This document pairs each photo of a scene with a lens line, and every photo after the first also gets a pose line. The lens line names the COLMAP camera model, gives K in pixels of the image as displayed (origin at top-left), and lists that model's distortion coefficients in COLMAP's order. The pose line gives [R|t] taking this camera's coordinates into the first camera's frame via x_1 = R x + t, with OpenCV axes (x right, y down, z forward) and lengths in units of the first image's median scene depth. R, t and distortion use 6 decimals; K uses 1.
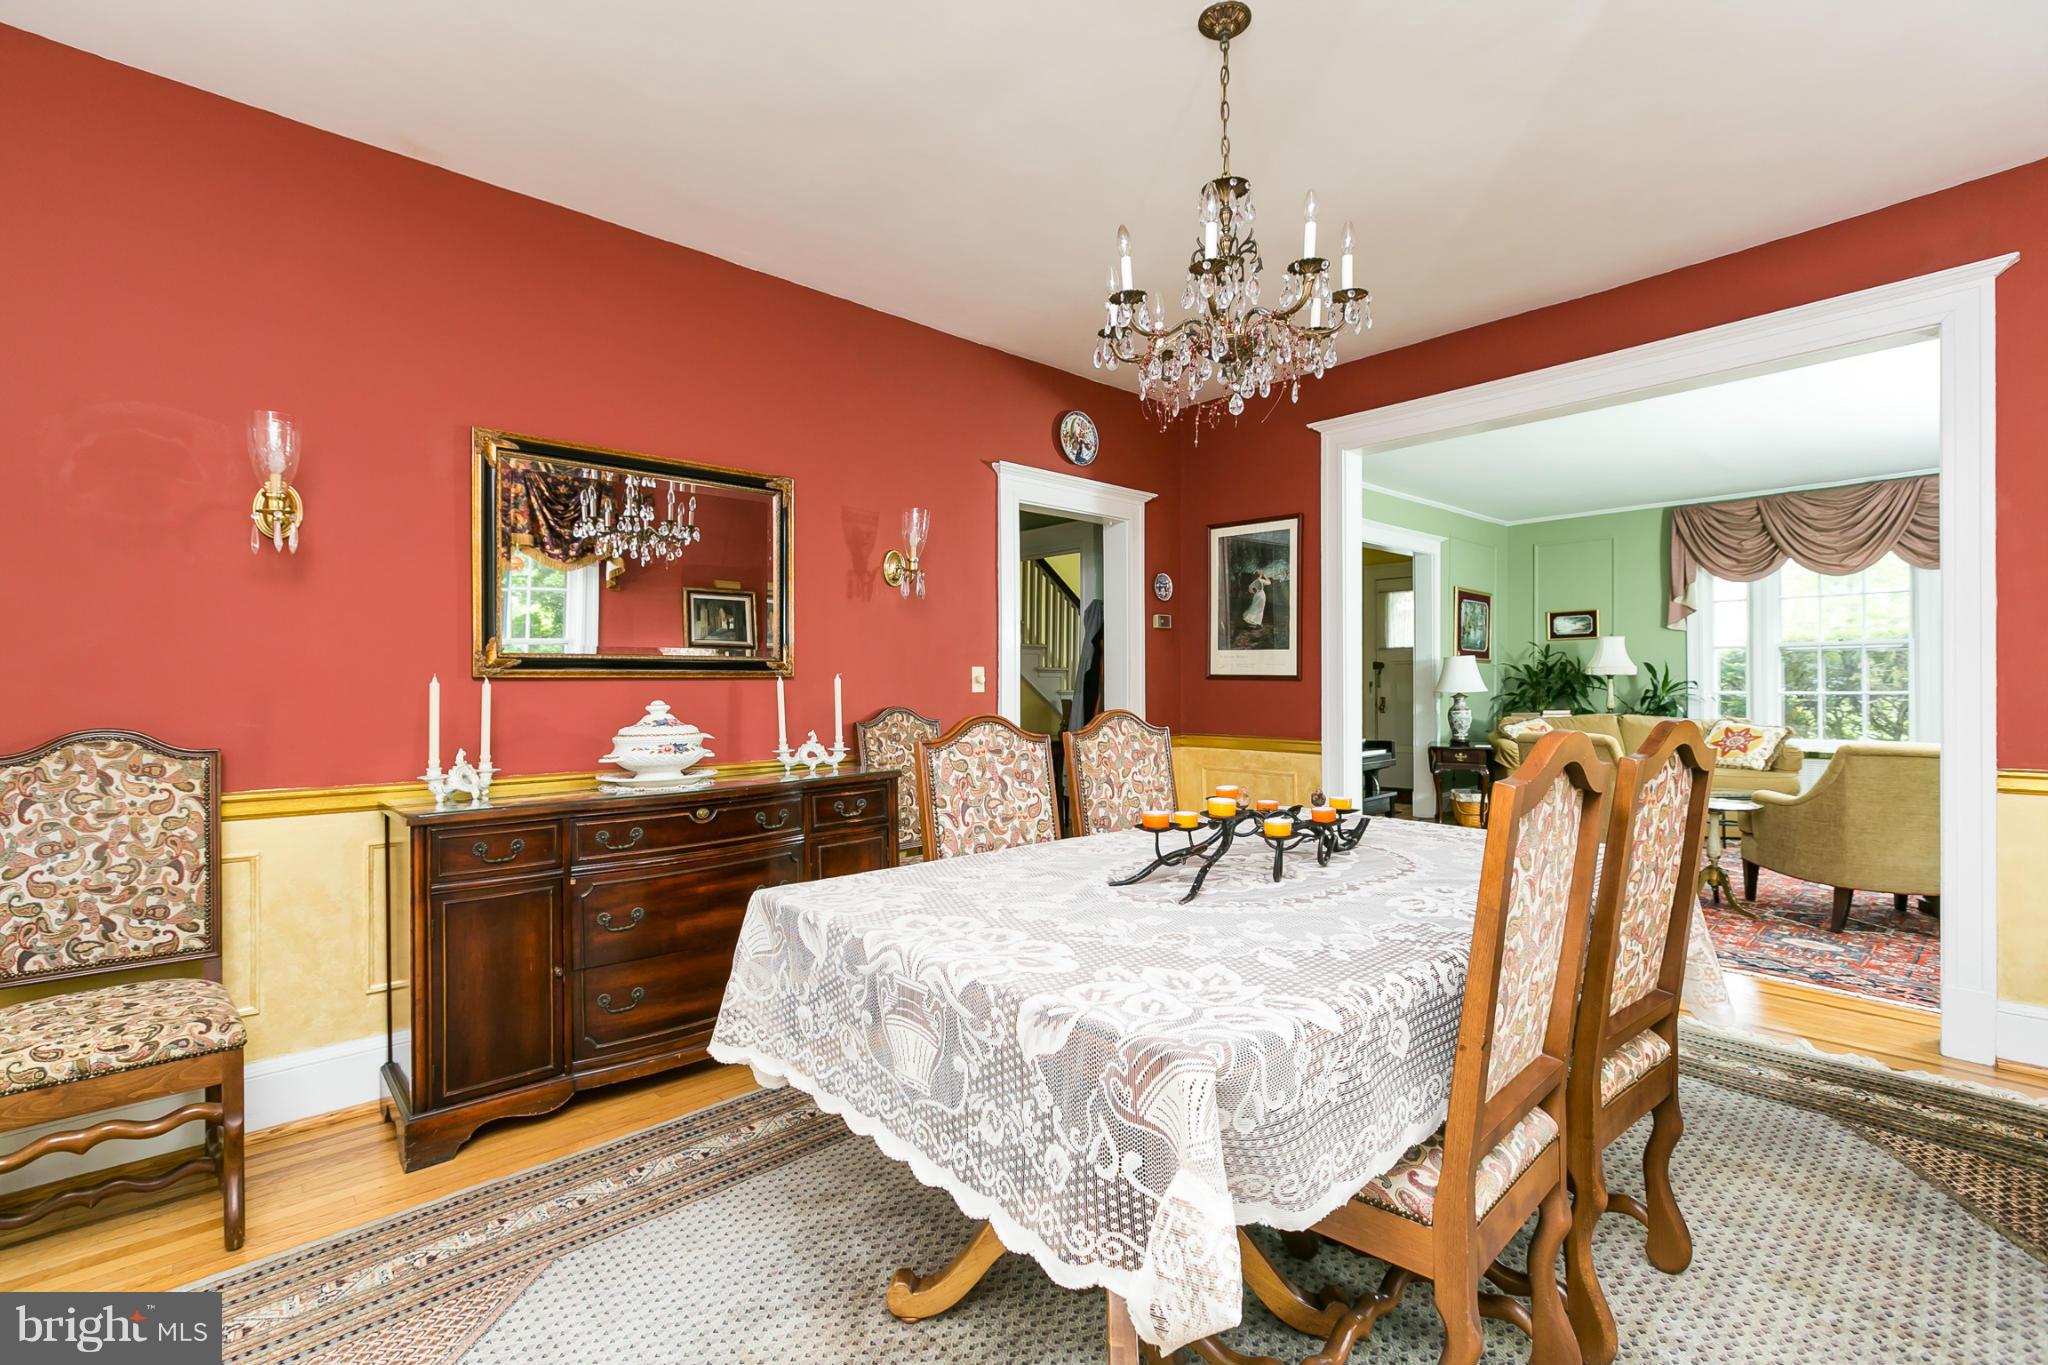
lens RADIAL K [[907.3, 0, 1024.0], [0, 907.3, 682.5], [0, 0, 1]] dist [0.018712, -0.000088]
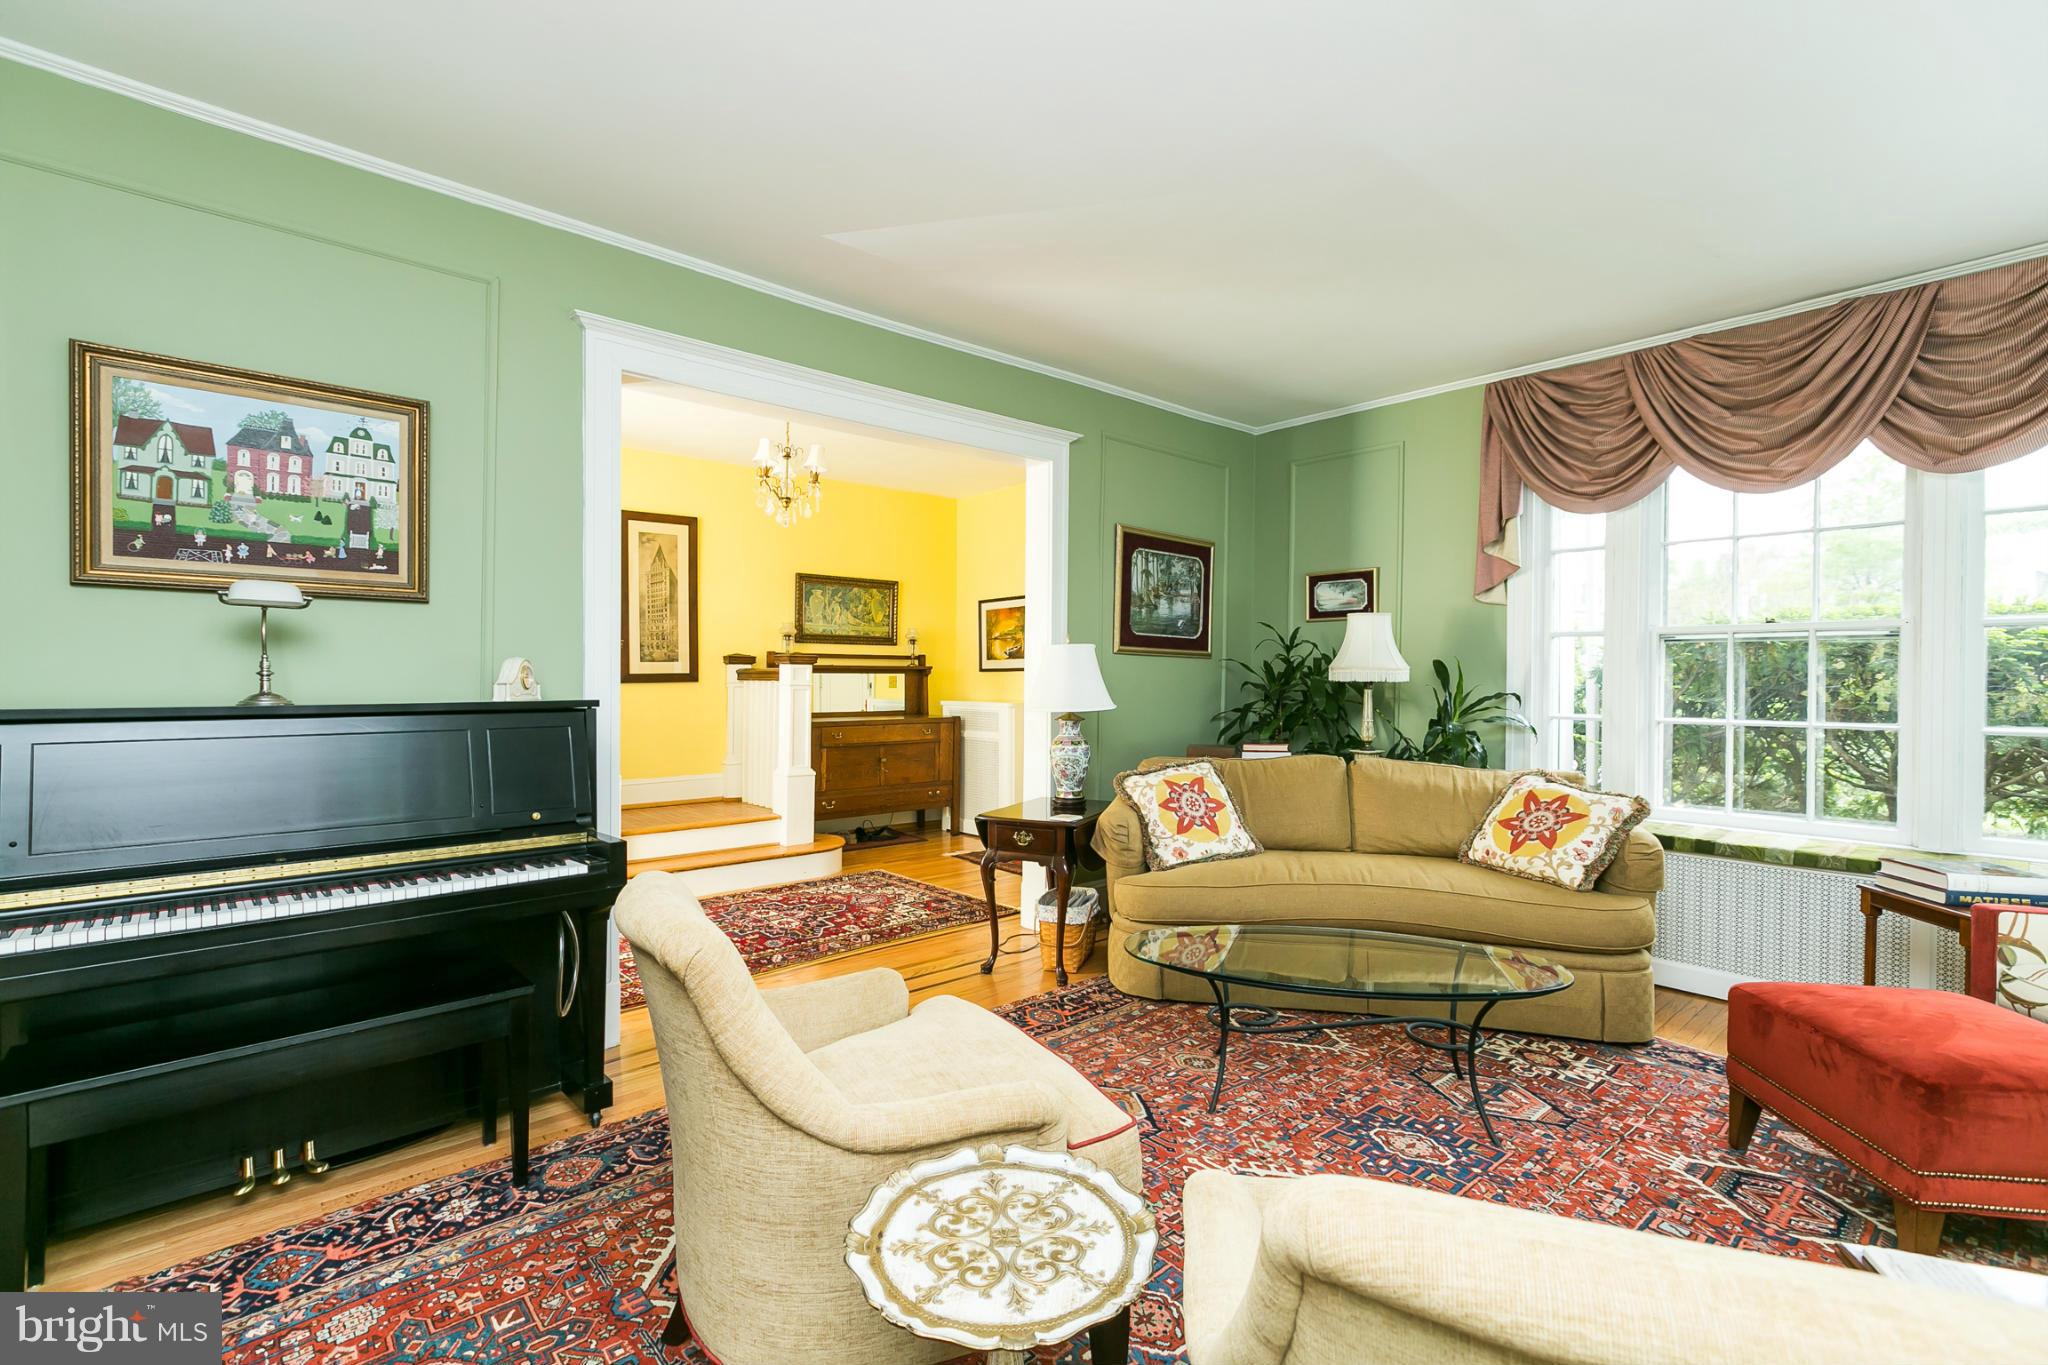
lens RADIAL K [[907.3, 0, 1024.0], [0, 907.3, 682.5], [0, 0, 1]] dist [0.018712, -0.000088]
pose [[0.999751, 0.009939, -0.019973, 0.406161], [-0.009711, 0.999887, 0.011485, -0.011208], [0.020085, -0.011288, 0.999735, 0.402825]]
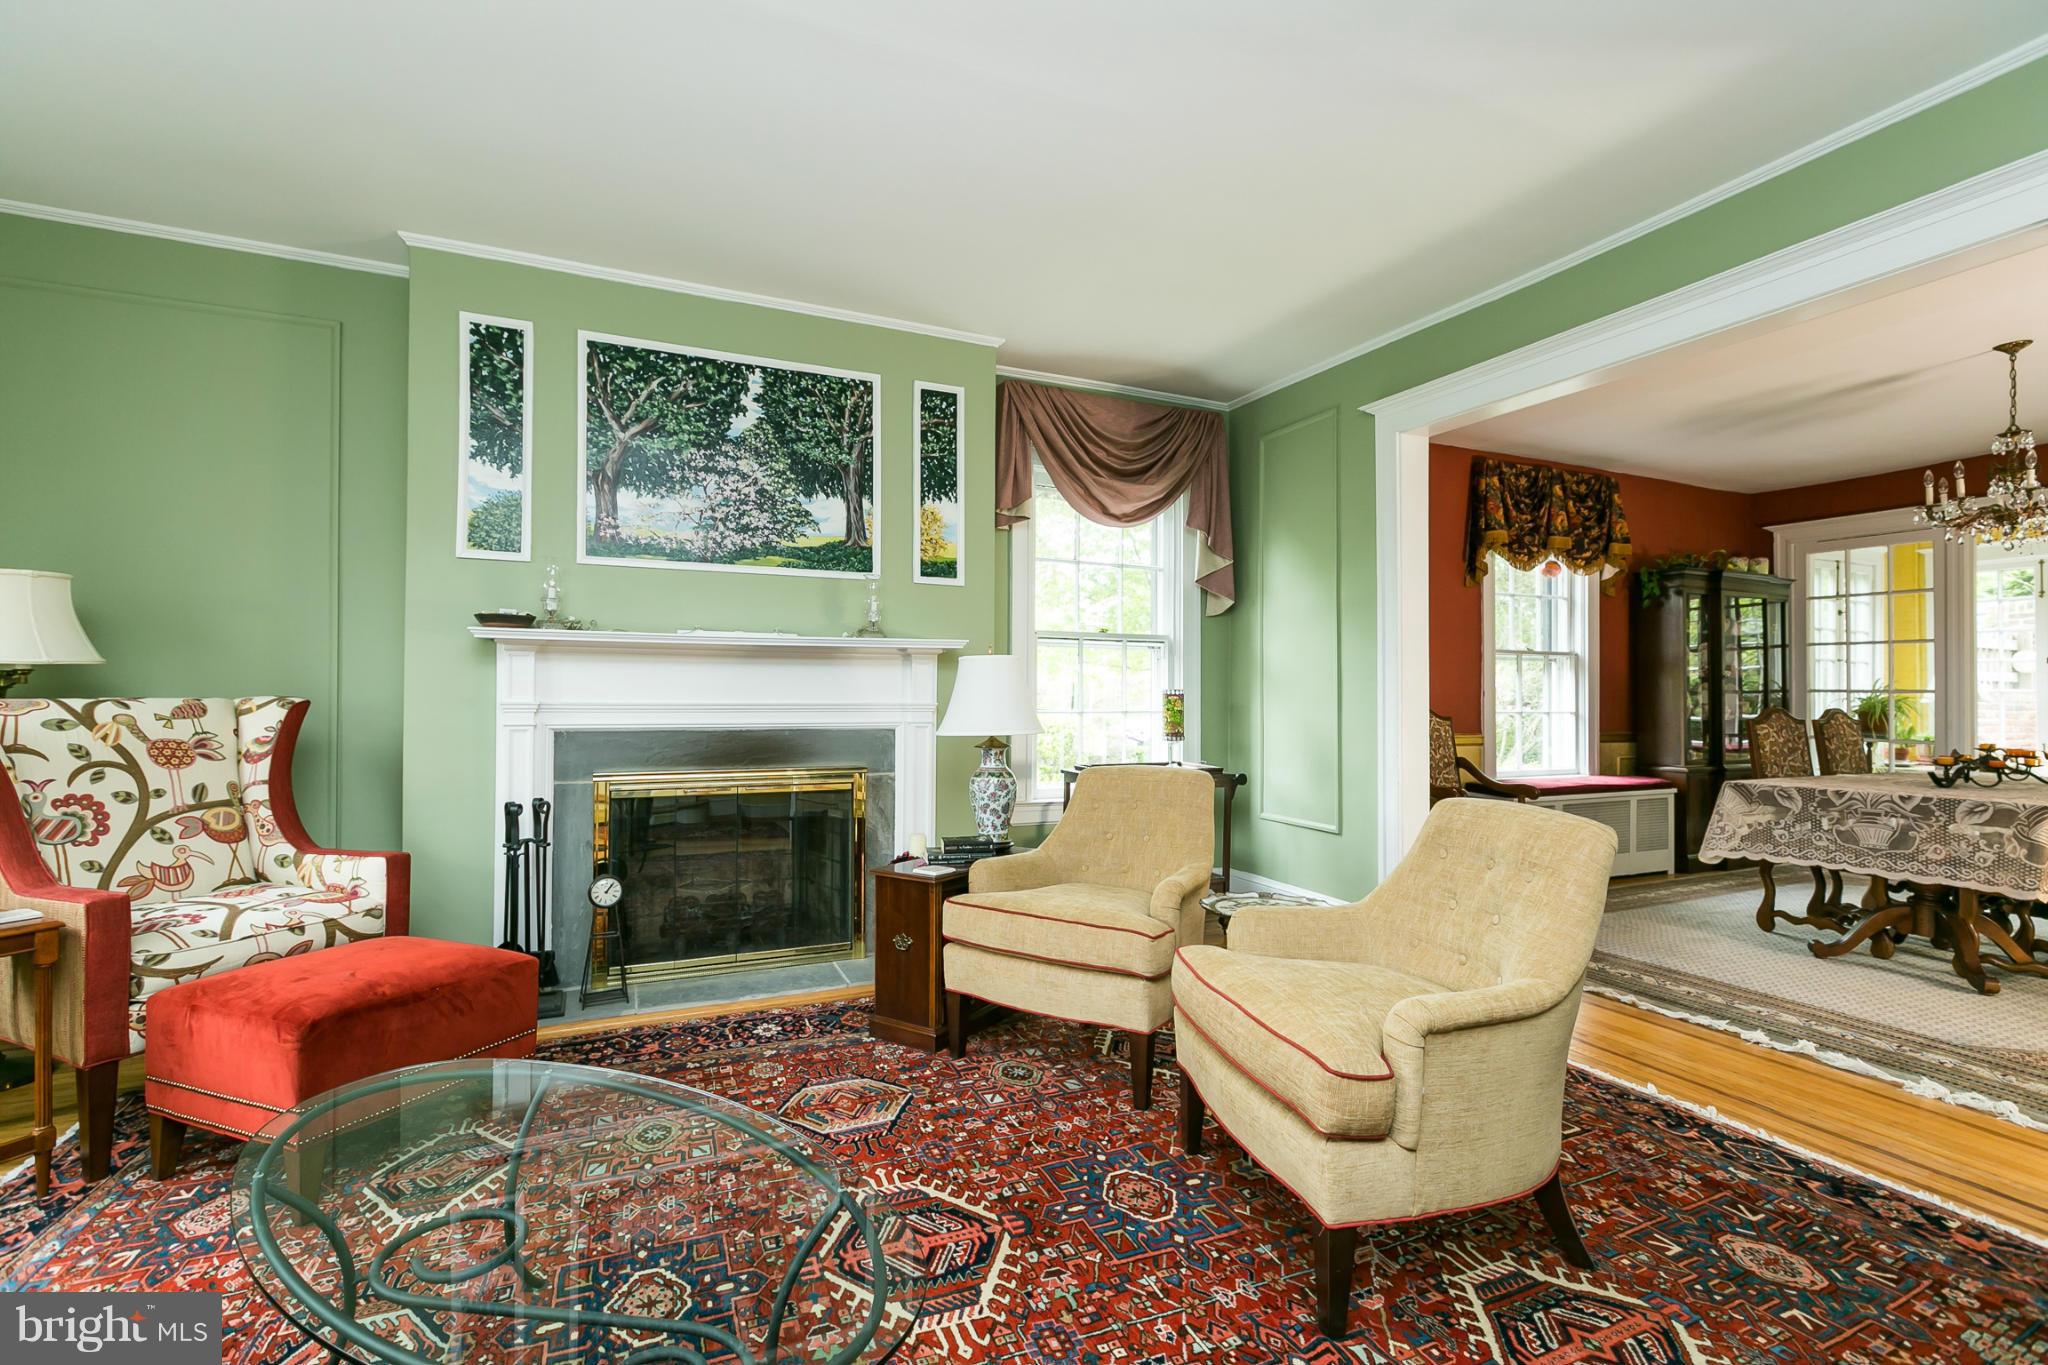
lens RADIAL K [[909.3, 0, 1014.6], [0, 909.3, 687.3], [0, 0, 1]] dist [0.010506, 0.000103]
pose [[-0.939574, 0.007175, 0.342271, 0.382249], [0.005106, 0.999963, -0.006946, 0.004538], [-0.342308, -0.004779, -0.939576, 0.832640]]
